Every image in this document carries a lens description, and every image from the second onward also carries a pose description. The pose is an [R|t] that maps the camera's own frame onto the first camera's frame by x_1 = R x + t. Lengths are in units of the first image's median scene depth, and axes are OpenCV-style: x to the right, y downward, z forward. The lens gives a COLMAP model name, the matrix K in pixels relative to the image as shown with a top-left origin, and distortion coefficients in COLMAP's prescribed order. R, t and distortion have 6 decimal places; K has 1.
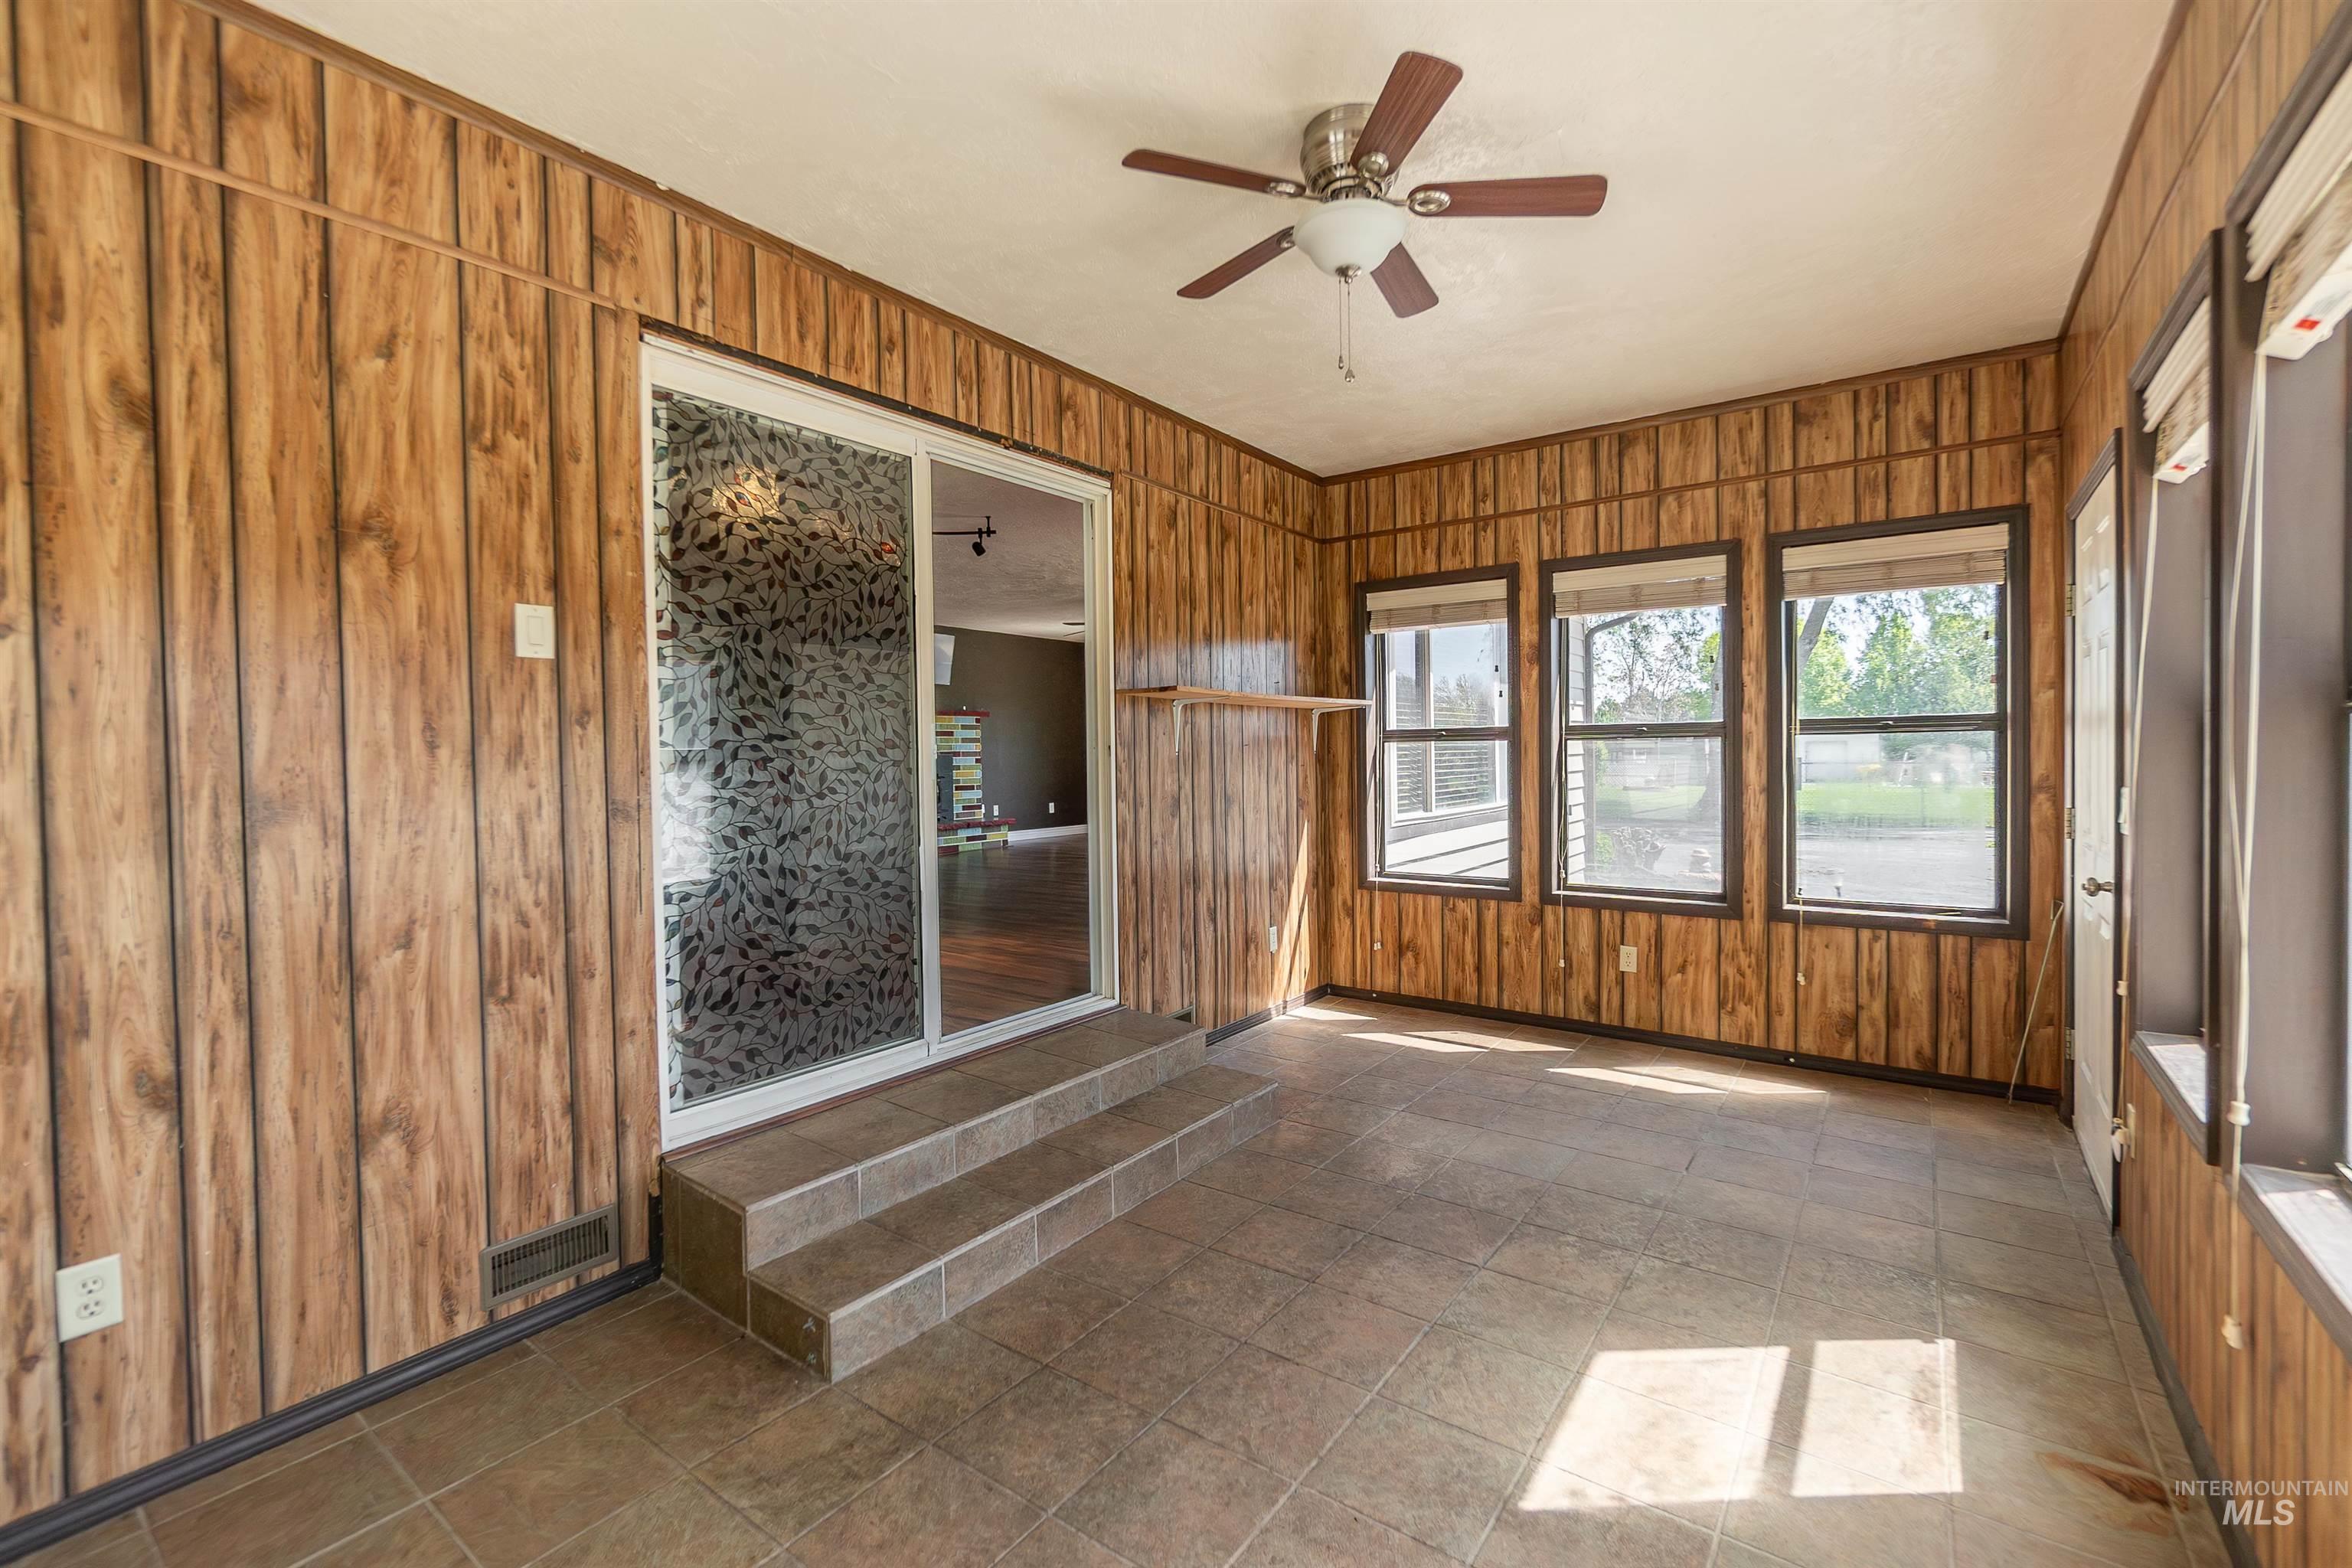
lens RADIAL K [[1015.7, 0, 1165.6], [0, 1015.7, 770.8], [0, 0, 1]] dist [-0.003846, 0.000017]
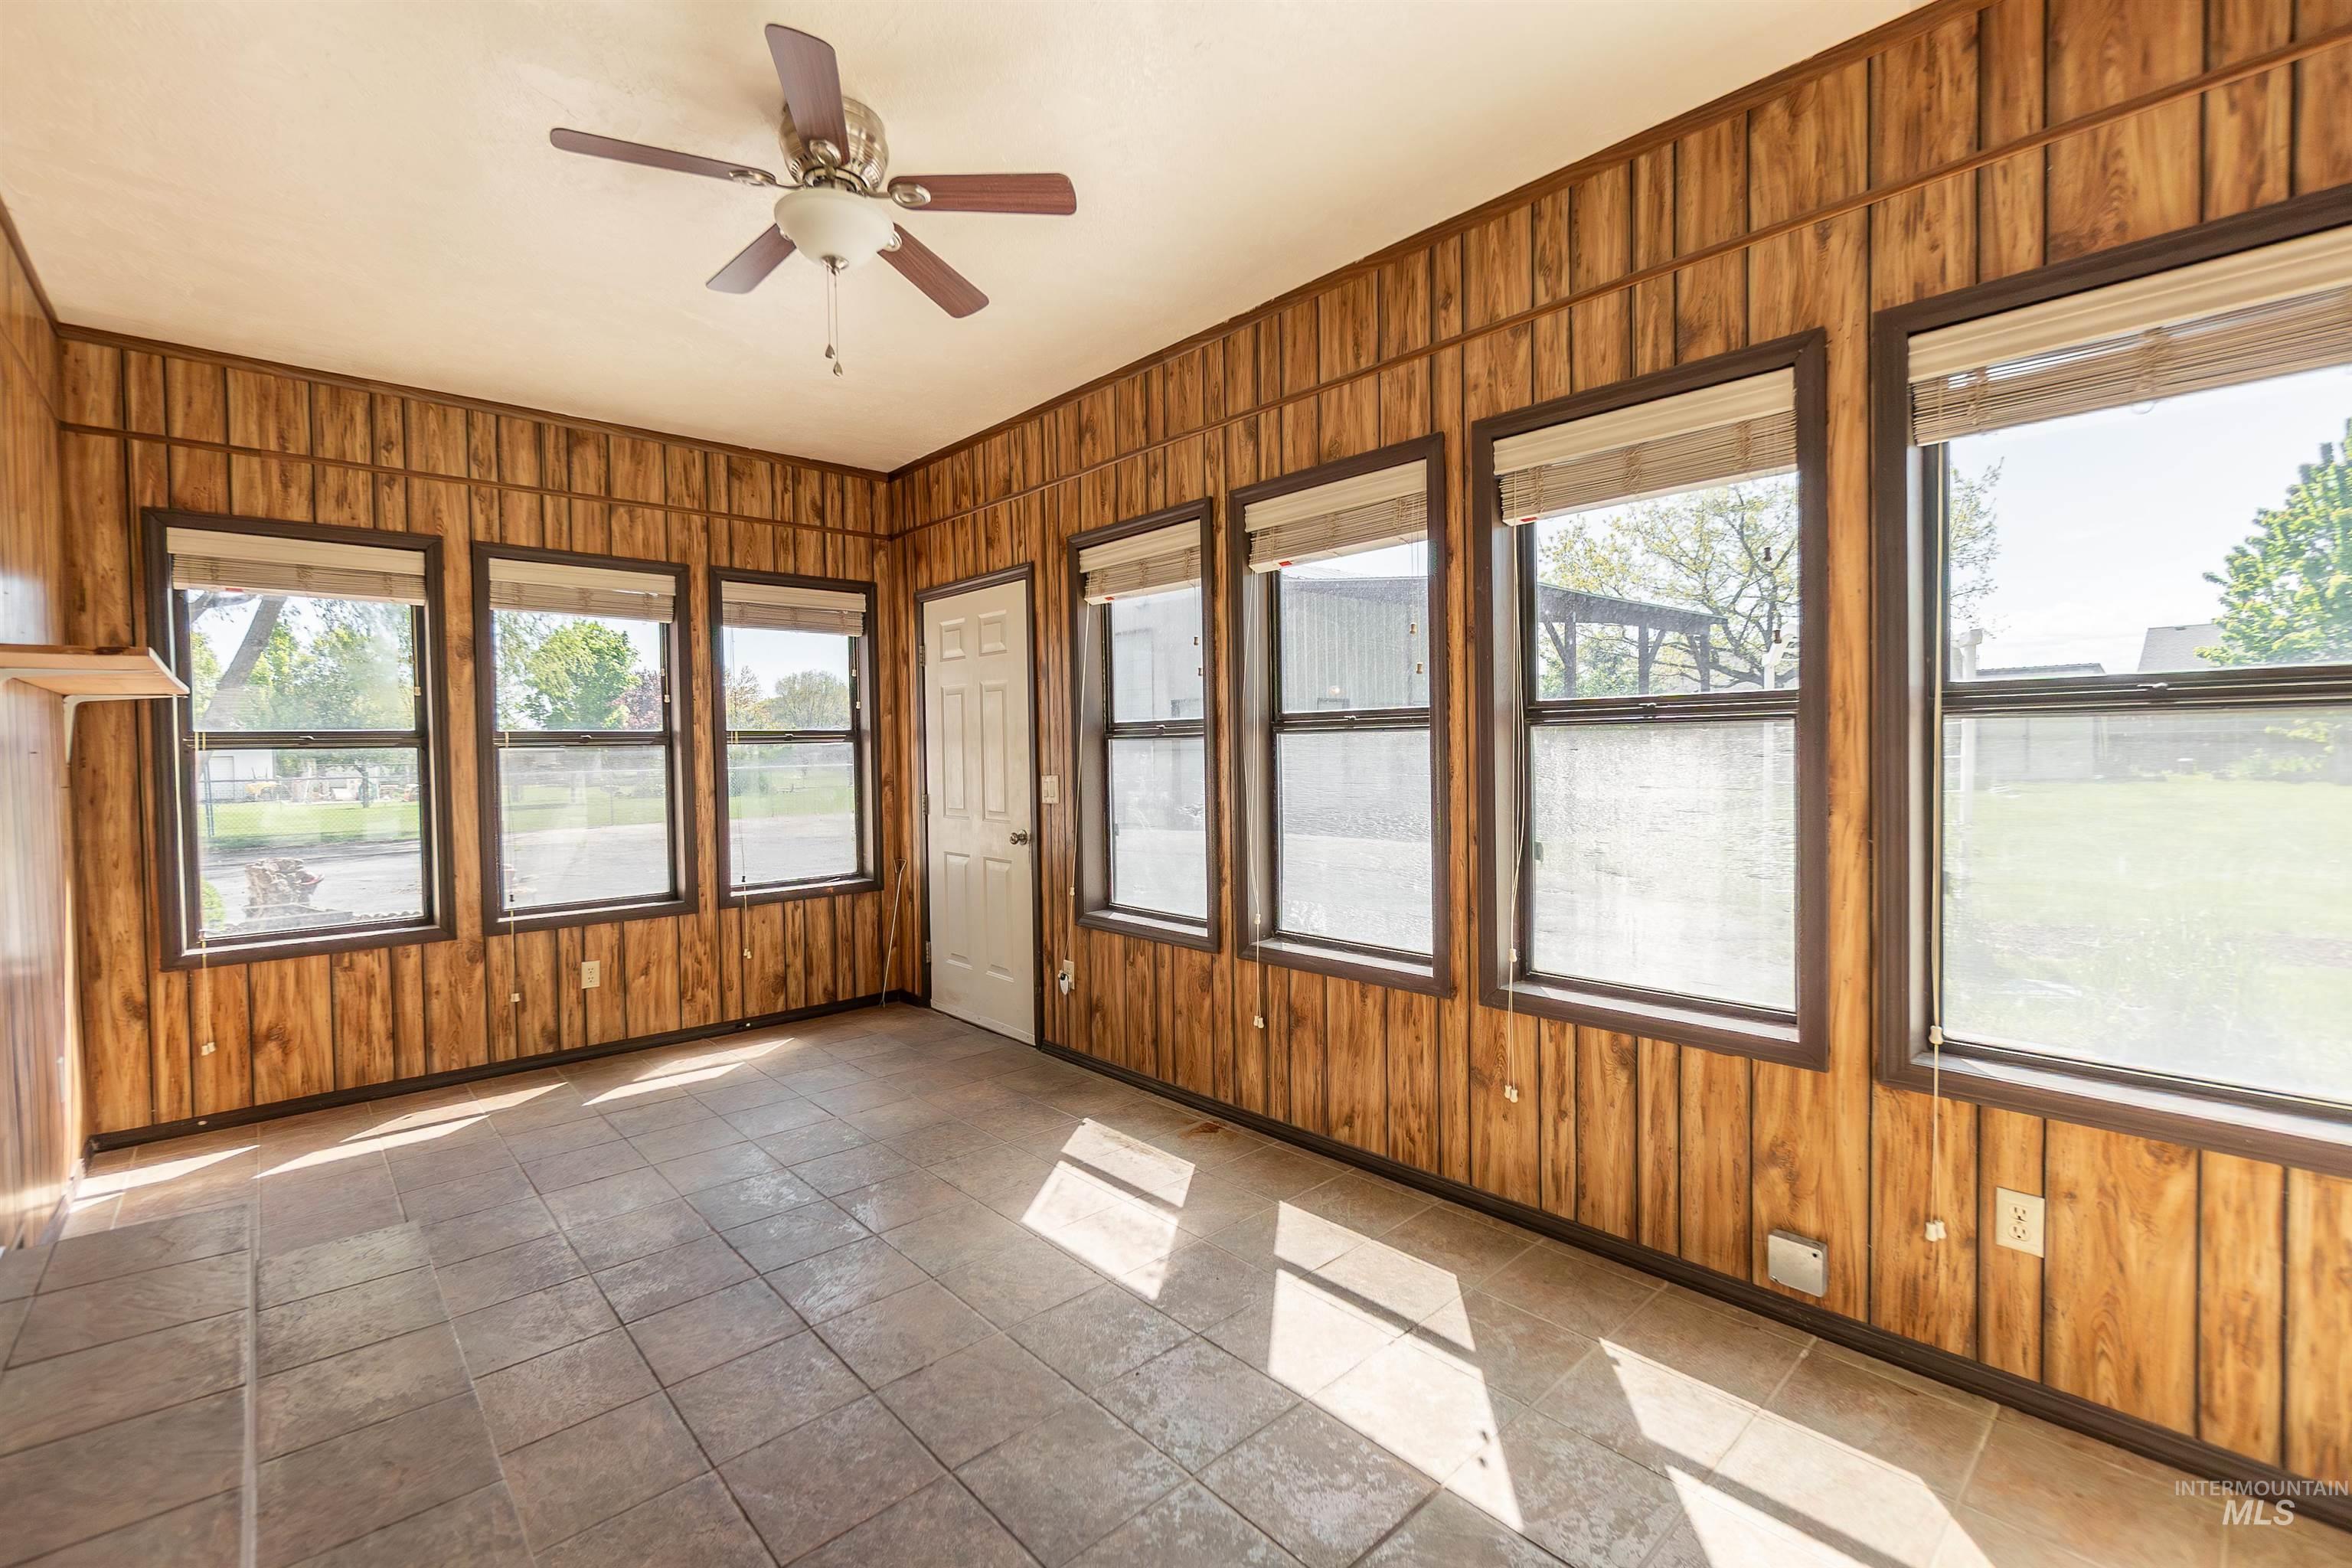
lens RADIAL K [[1015.7, 0, 1165.6], [0, 1015.7, 770.8], [0, 0, 1]] dist [-0.003846, 0.000017]
pose [[0.192594, -0.014996, 0.981164, -0.399558], [0.030159, 0.999501, 0.009356, -0.001207], [-0.980815, 0.027789, 0.192950, 0.282030]]
